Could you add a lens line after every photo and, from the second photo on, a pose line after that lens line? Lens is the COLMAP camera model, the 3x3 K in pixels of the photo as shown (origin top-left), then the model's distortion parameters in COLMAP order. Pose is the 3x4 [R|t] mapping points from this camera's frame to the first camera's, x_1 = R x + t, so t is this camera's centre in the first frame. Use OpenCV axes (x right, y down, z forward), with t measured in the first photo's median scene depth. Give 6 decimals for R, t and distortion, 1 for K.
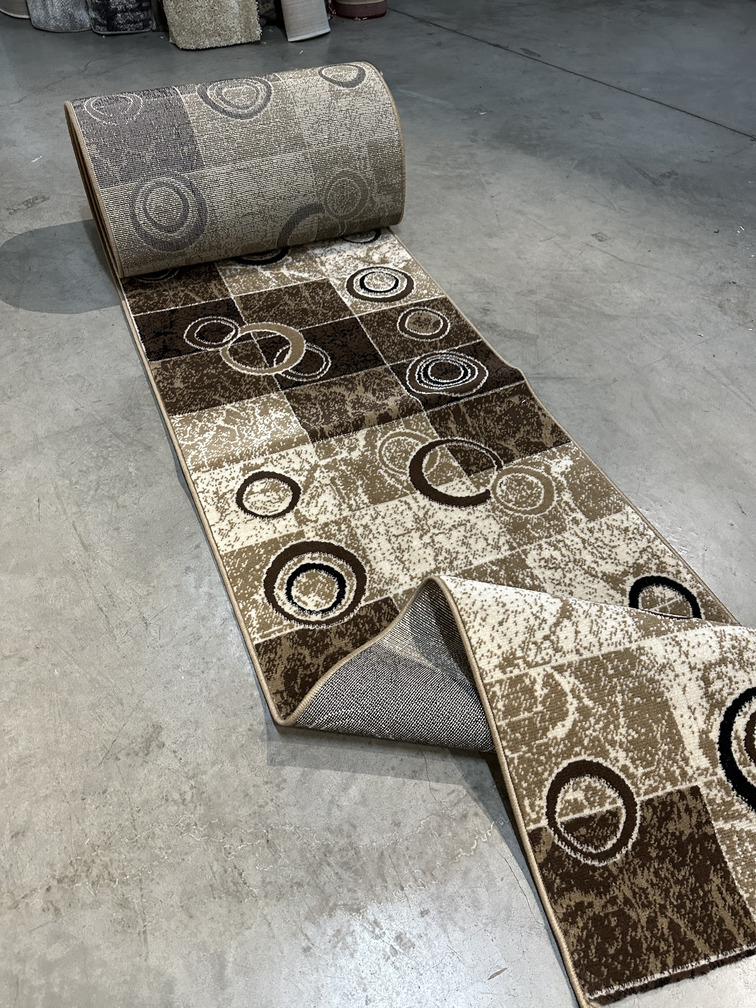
lens RADIAL K [[703.7, 0, 378.5], [0, 703.7, 512.3], [0, 0, 1]] dist [0.015673, -0.026734]
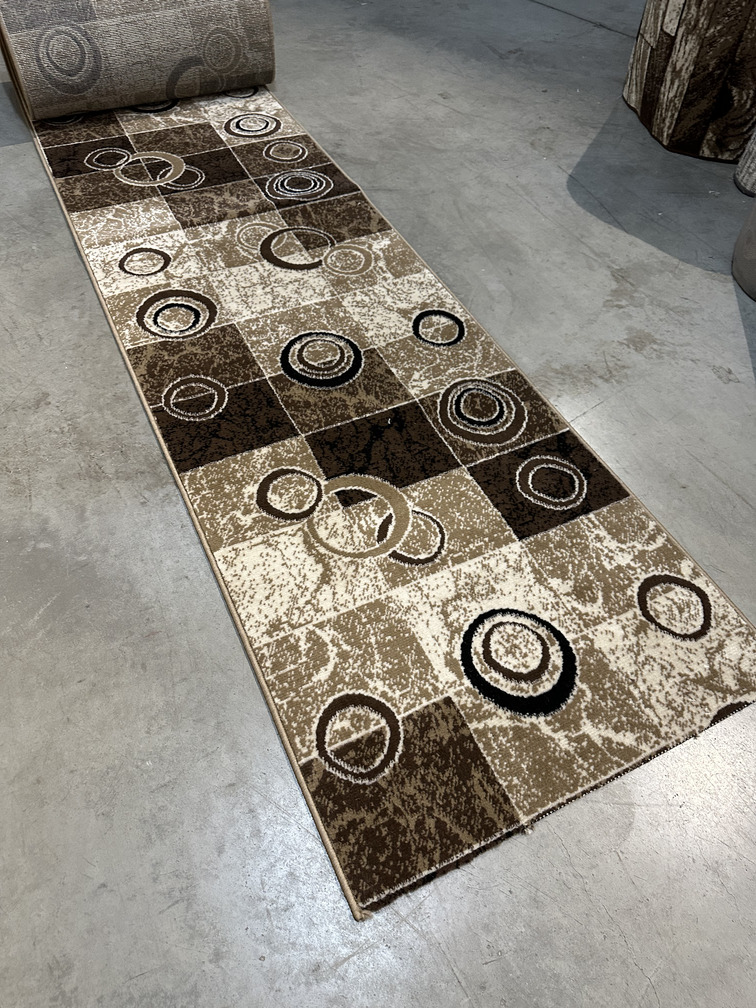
lens RADIAL K [[703.7, 0, 373.6], [0, 703.7, 499.5], [0, 0, 1]] dist [0.015673, -0.026734]
pose [[0.999237, -0.017767, 0.034775, 0.144225], [0.016560, 0.999261, 0.034691, 0.253716], [-0.035366, -0.034089, 0.998793, -0.211069]]
